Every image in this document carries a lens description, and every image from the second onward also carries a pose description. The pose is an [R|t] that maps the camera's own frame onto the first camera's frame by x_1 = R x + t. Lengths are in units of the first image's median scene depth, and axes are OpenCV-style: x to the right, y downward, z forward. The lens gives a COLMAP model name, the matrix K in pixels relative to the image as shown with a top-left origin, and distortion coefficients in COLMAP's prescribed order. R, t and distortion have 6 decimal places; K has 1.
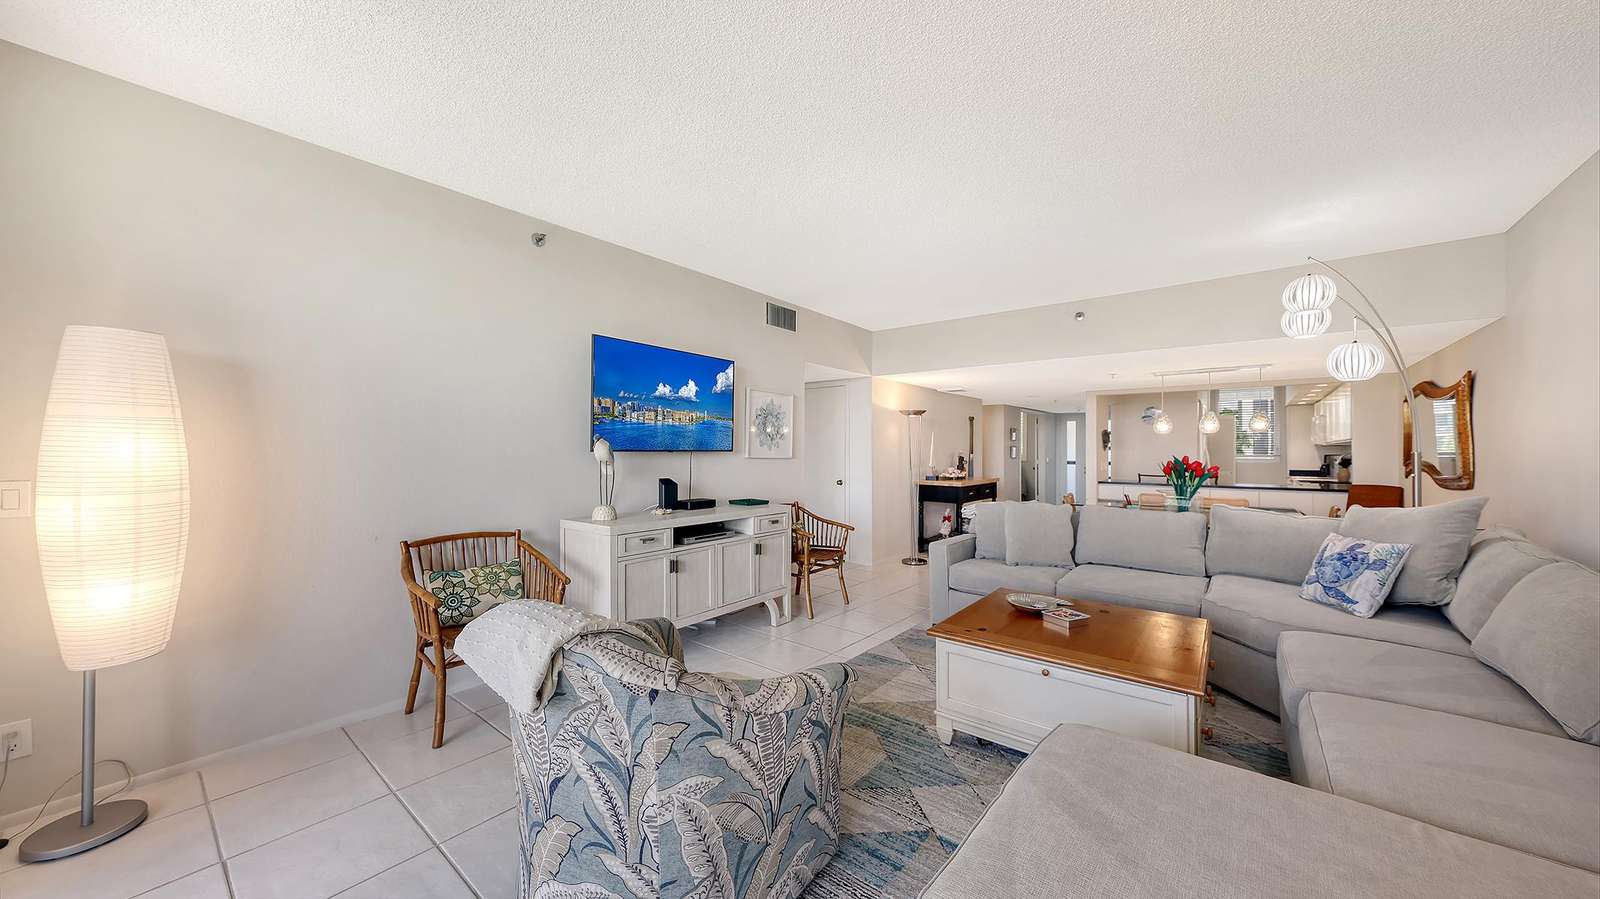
lens RADIAL K [[545.8, 0, 800.0], [0, 545.8, 449.5], [0, 0, 1]] dist [0.004066, 0.000028]
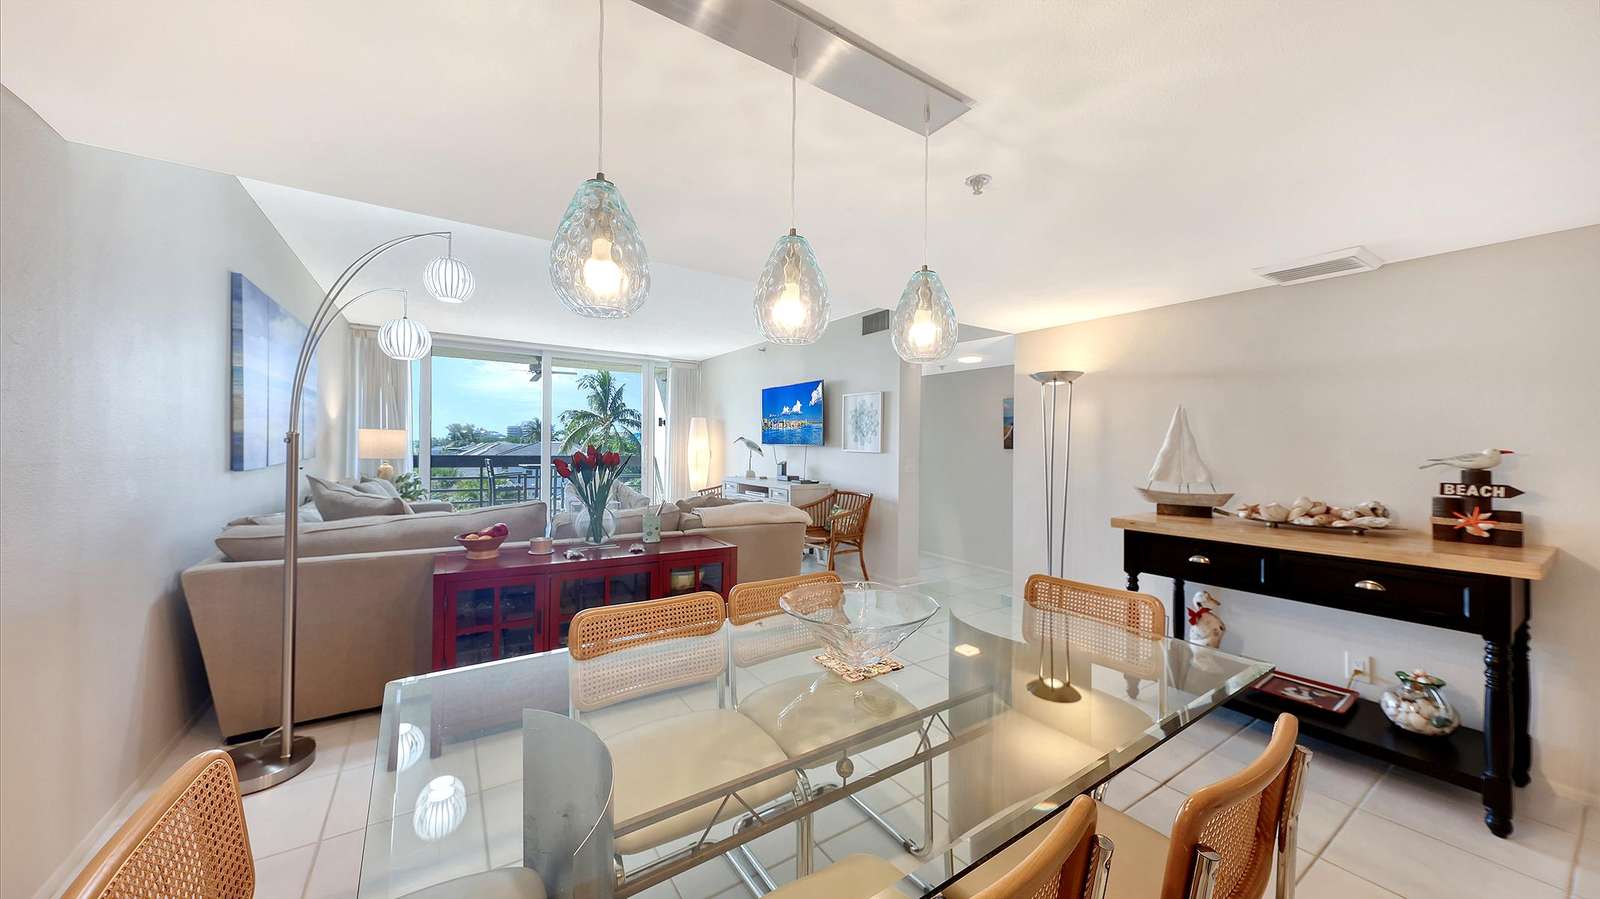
lens RADIAL K [[545.8, 0, 800.0], [0, 545.8, 449.5], [0, 0, 1]] dist [0.004066, 0.000028]
pose [[-0.302296, -0.001738, -0.953212, 1.357183], [-0.011427, 0.999933, 0.001801, 0.013585], [0.953146, 0.011437, -0.302296, 1.529315]]
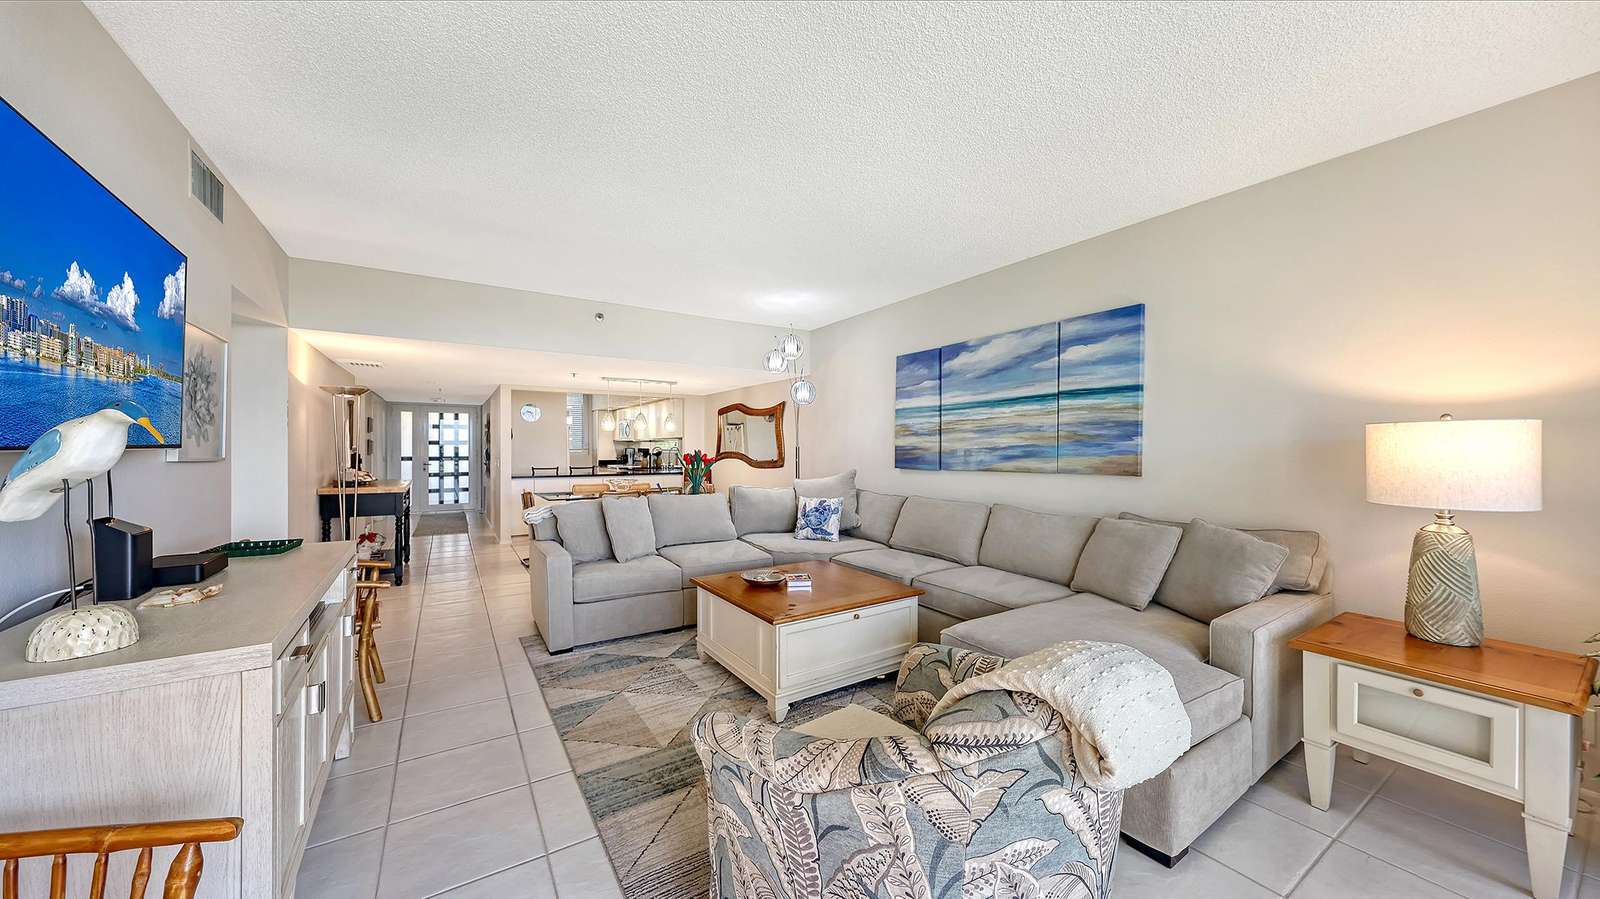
lens RADIAL K [[538.5, 0, 800.0], [0, 538.5, 449.5], [0, 0, 1]] dist [0.000574, -0.000003]
pose [[0.303160, -0.005710, 0.952923, -0.445439], [-0.005070, 0.999958, 0.007605, -0.000967], [-0.952926, -0.007137, 0.303118, 0.400559]]
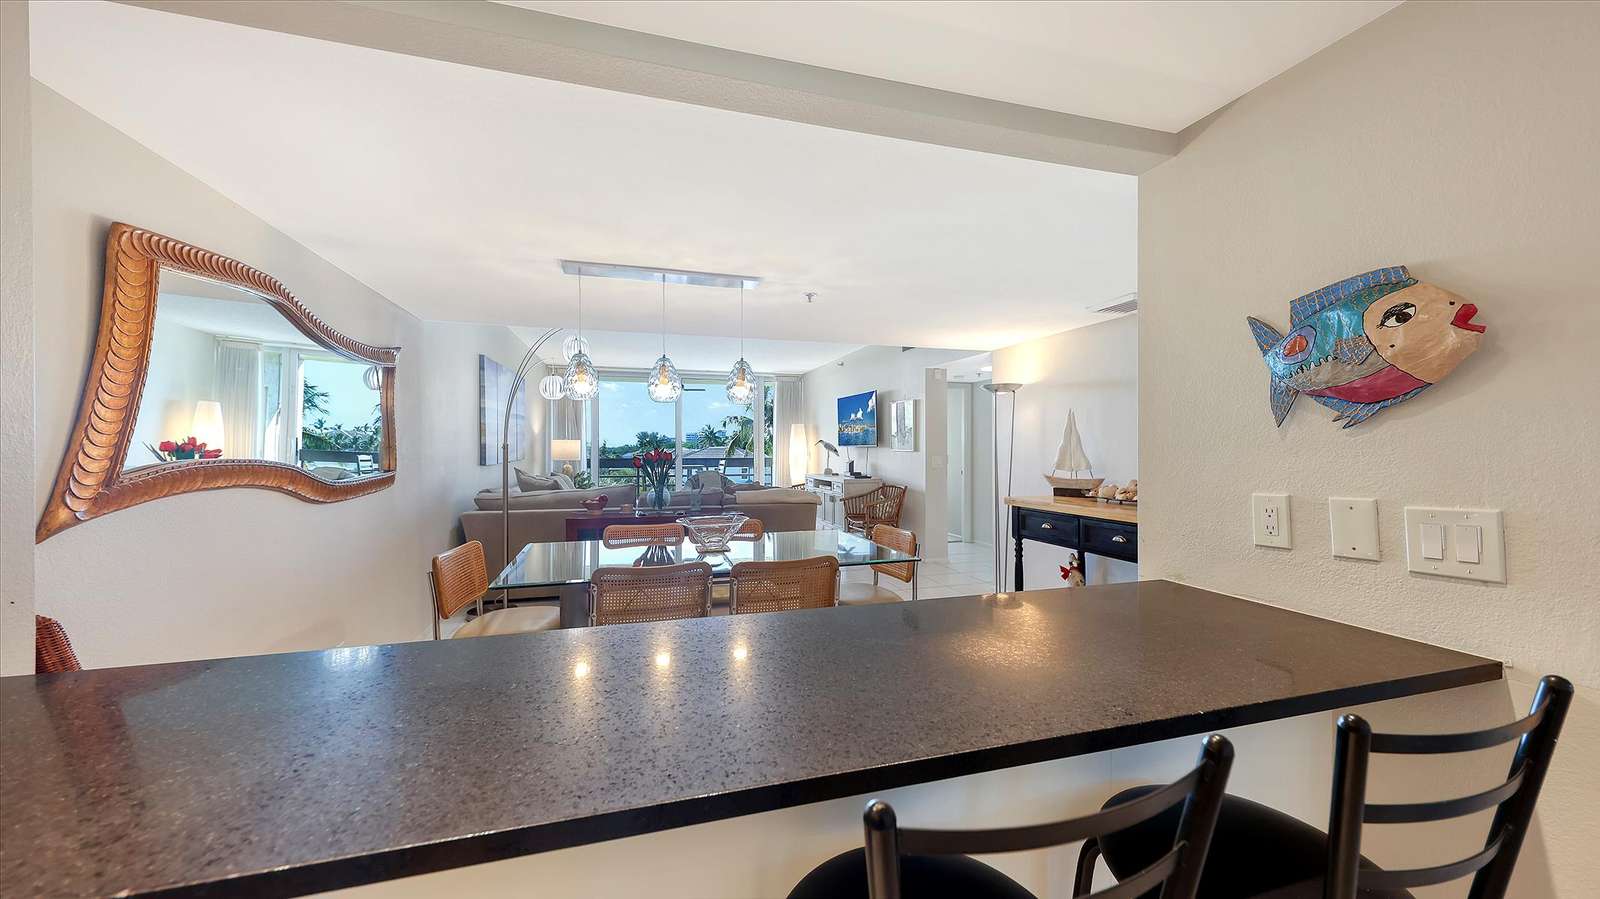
lens RADIAL K [[572.0, 0, 794.4], [0, 572.0, 450.8], [0, 0, 1]] dist [0.002360, 0.000088]
pose [[-0.573023, 0.001938, -0.819537, 1.584973], [0.002698, 0.999996, 0.000478, 0.018216], [0.819535, -0.001937, -0.573026, 1.992853]]
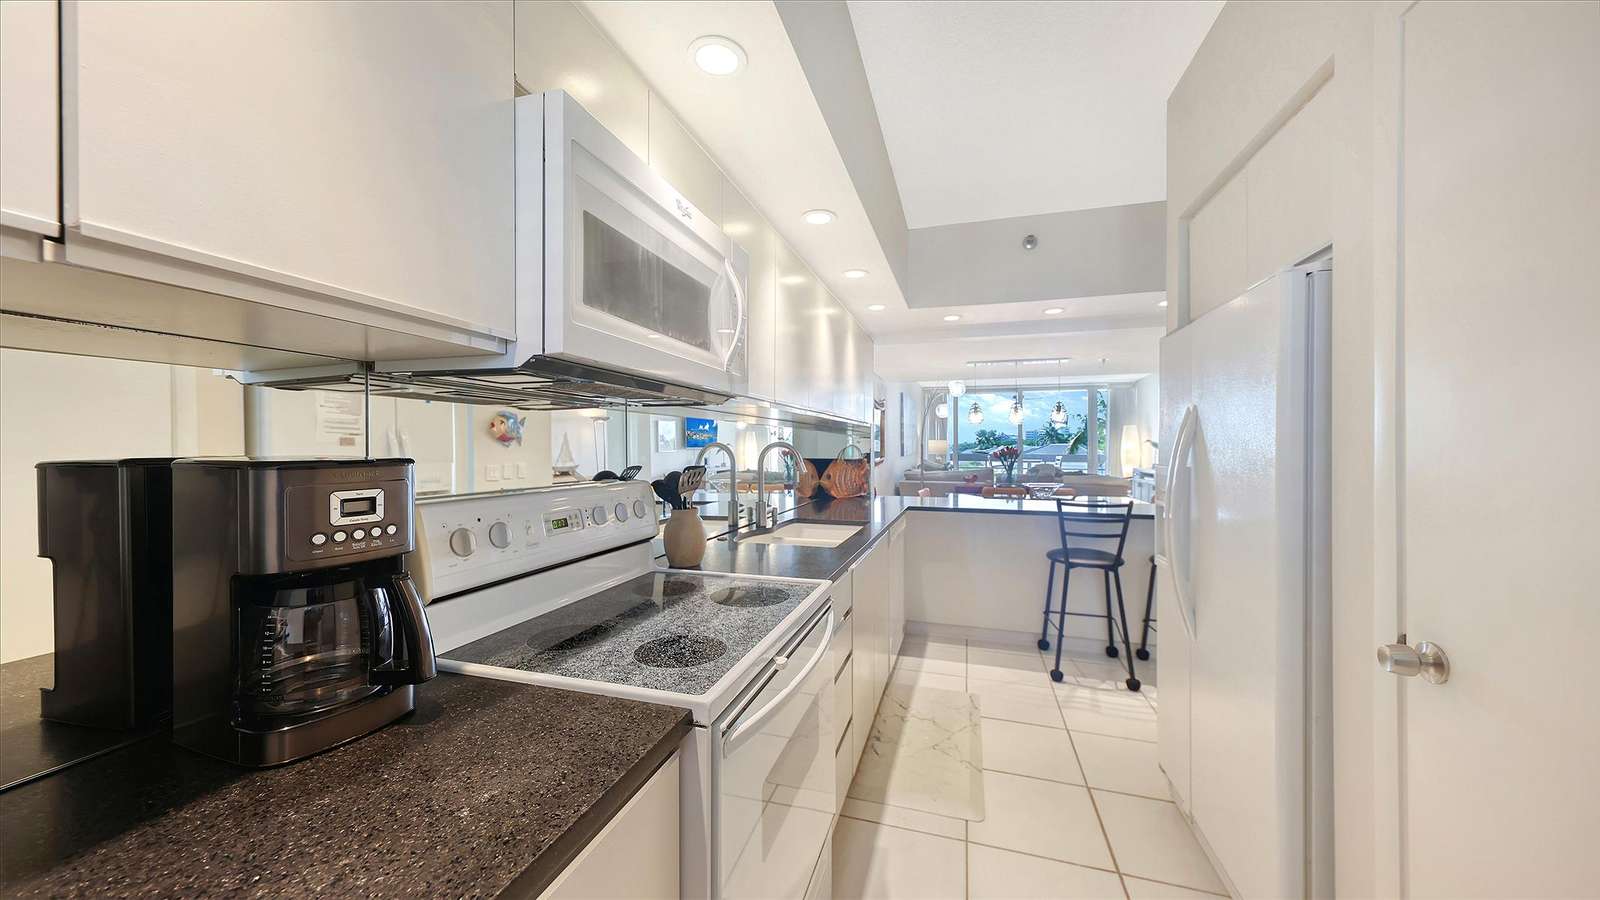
lens RADIAL K [[529.7, 0, 793.6], [0, 529.7, 445.2], [0, 0, 1]] dist [0.001413, 0.000016]
pose [[-0.935671, -0.002599, -0.352865, 2.111879], [-0.001092, 0.999989, -0.004469, 0.016378], [0.352872, -0.003796, -0.935664, 2.525688]]
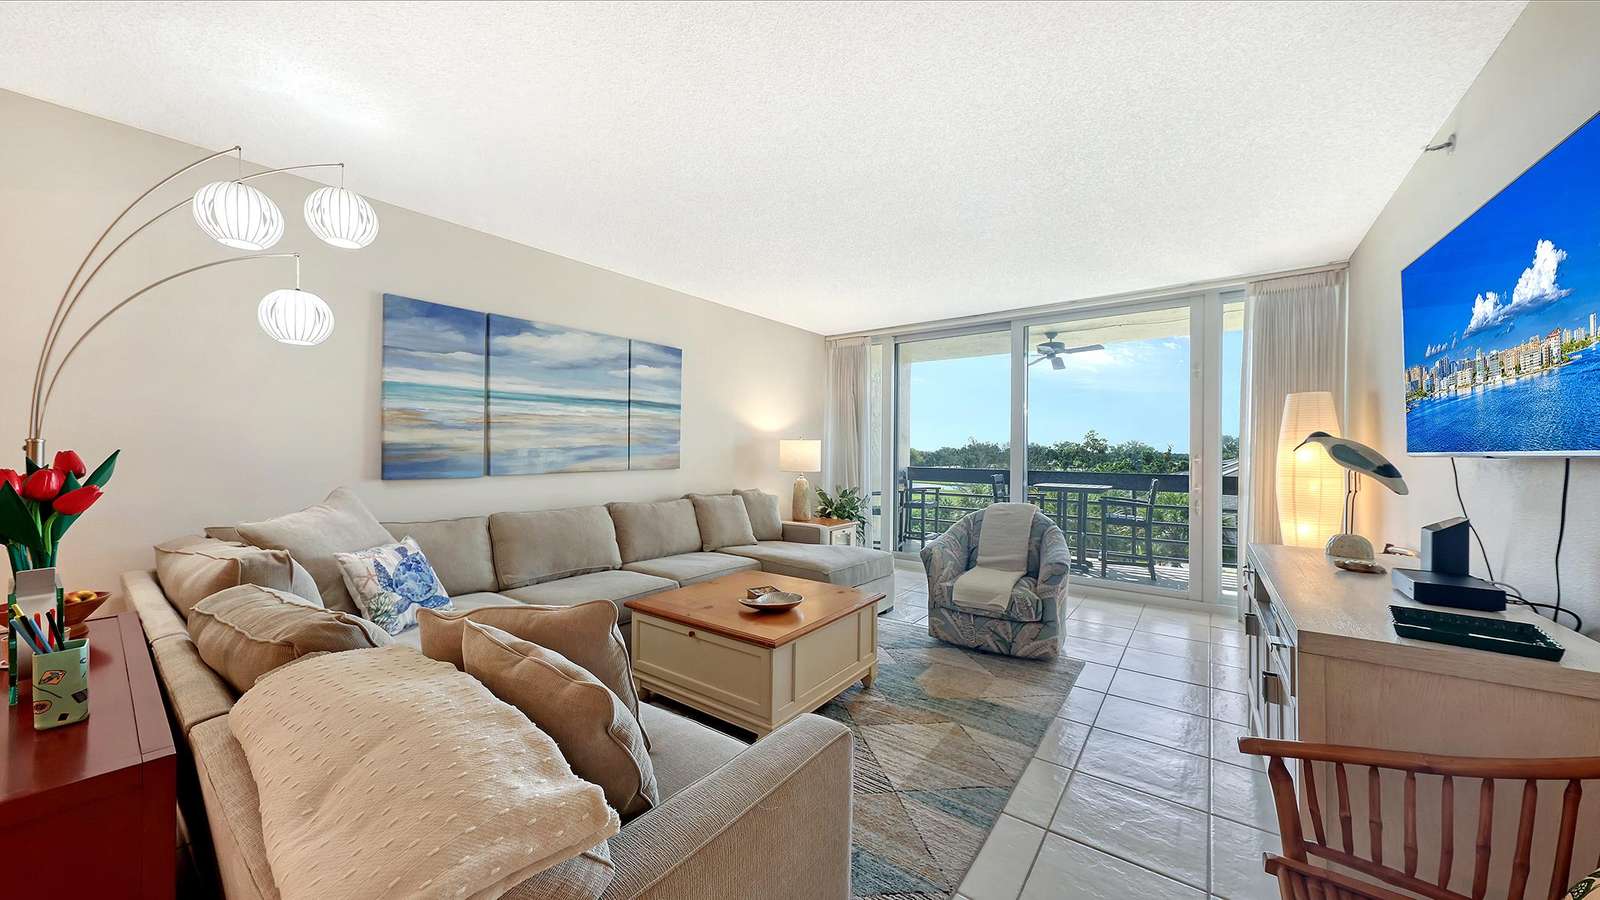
lens RADIAL K [[538.5, 0, 800.0], [0, 538.5, 450.0], [0, 0, 1]] dist [0.000574, -0.000003]
pose [[-0.999518, -0.011307, -0.028912, 0.288250], [-0.011120, 0.999916, -0.006612, 0.007959], [0.028985, -0.006288, -0.999560, 1.374888]]
